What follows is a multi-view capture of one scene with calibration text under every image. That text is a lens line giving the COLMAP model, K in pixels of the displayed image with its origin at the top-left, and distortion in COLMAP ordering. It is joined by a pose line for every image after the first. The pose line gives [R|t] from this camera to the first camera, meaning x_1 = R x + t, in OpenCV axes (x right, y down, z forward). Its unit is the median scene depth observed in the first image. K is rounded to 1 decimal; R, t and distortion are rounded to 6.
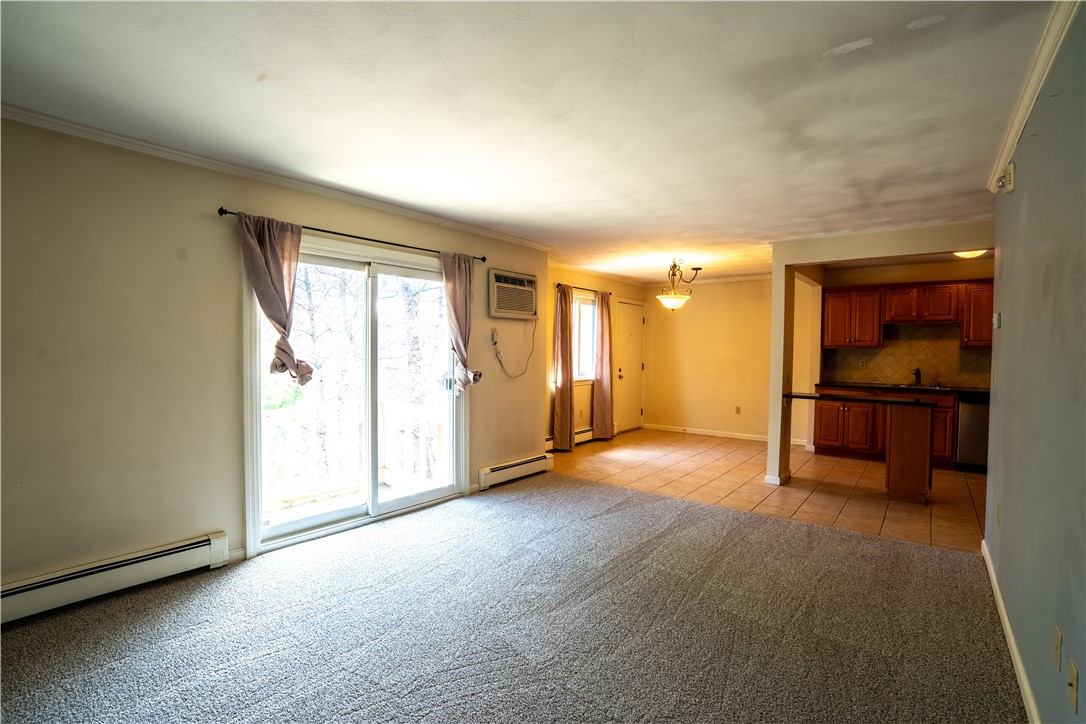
lens RADIAL K [[500.9, 0, 537.6], [0, 500.9, 362.1], [0, 0, 1]] dist [-0.053489, 0.008924]
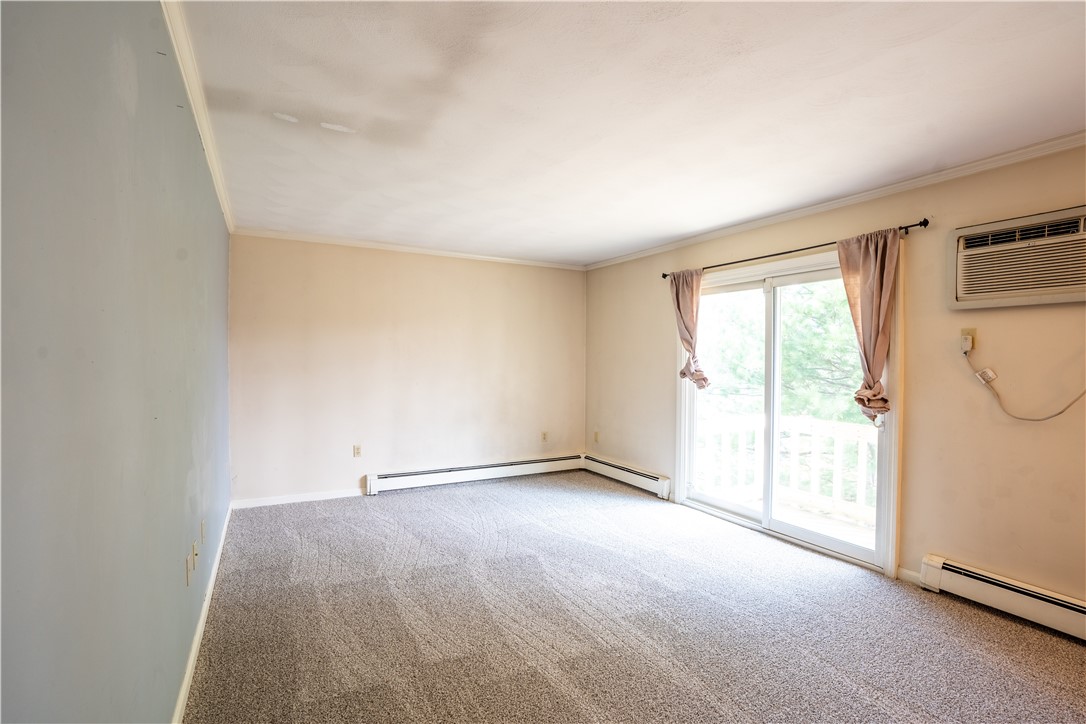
lens RADIAL K [[500.9, 0, 543.1], [0, 500.9, 361.1], [0, 0, 1]] dist [-0.053489, 0.008924]
pose [[-0.367137, -0.004600, -0.930156, 0.779840], [-0.034825, 0.999355, 0.008803, -0.022130], [0.929515, 0.035624, -0.367060, 0.943421]]
